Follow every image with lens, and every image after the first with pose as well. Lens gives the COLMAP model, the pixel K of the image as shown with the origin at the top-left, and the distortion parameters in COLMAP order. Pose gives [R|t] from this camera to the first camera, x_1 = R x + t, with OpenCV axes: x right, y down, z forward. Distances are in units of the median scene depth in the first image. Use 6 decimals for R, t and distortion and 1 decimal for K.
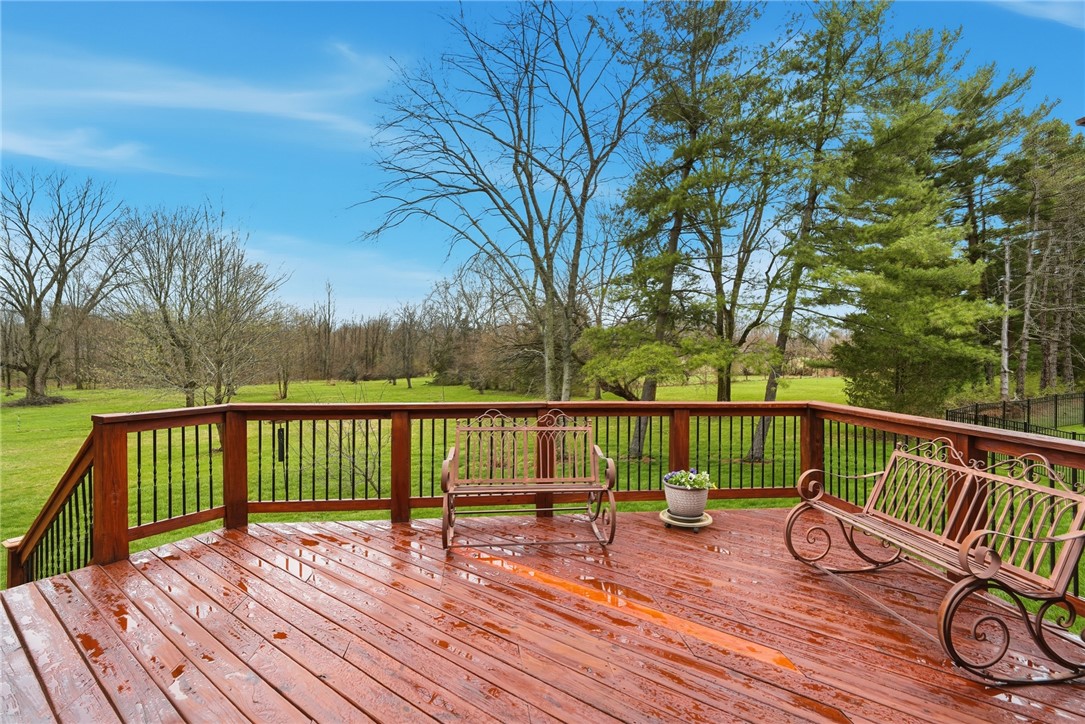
lens RADIAL K [[504.7, 0, 542.3], [0, 504.7, 361.5], [0, 0, 1]] dist [-0.011872, 0.001179]
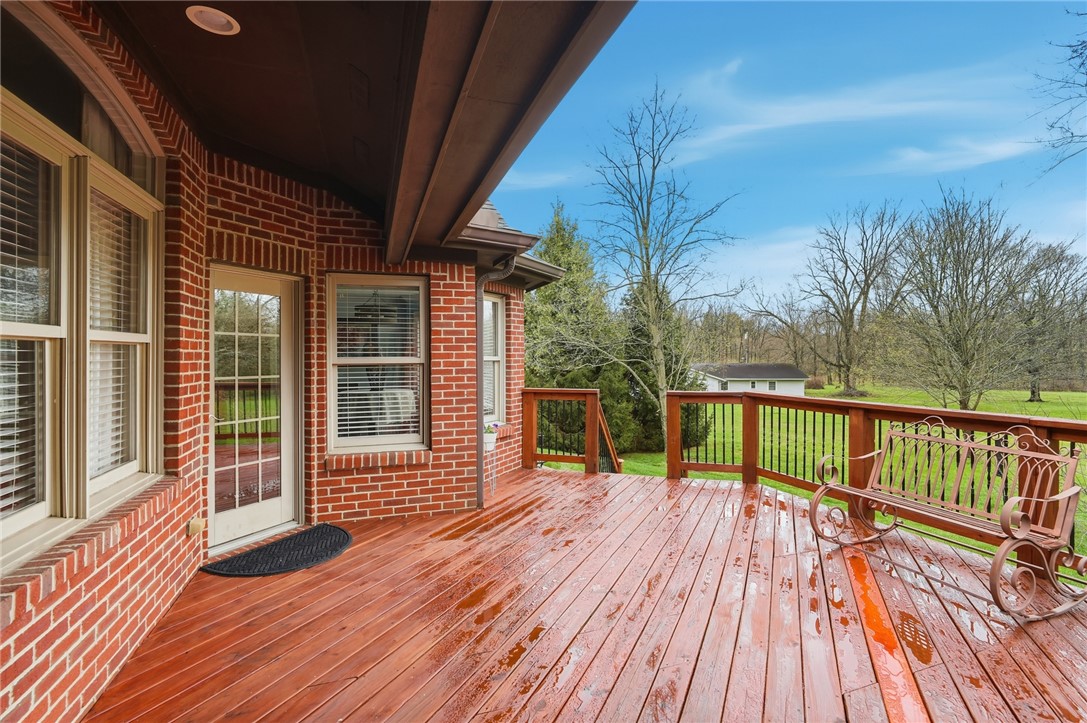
lens RADIAL K [[505.7, 0, 542.8], [0, 505.7, 359.5], [0, 0, 1]] dist [-0.011872, 0.001179]
pose [[0.224319, 0.004444, -0.974506, 0.580796], [-0.015227, 0.999884, 0.001055, 0.007435], [0.974397, 0.014602, 0.224361, 0.154814]]
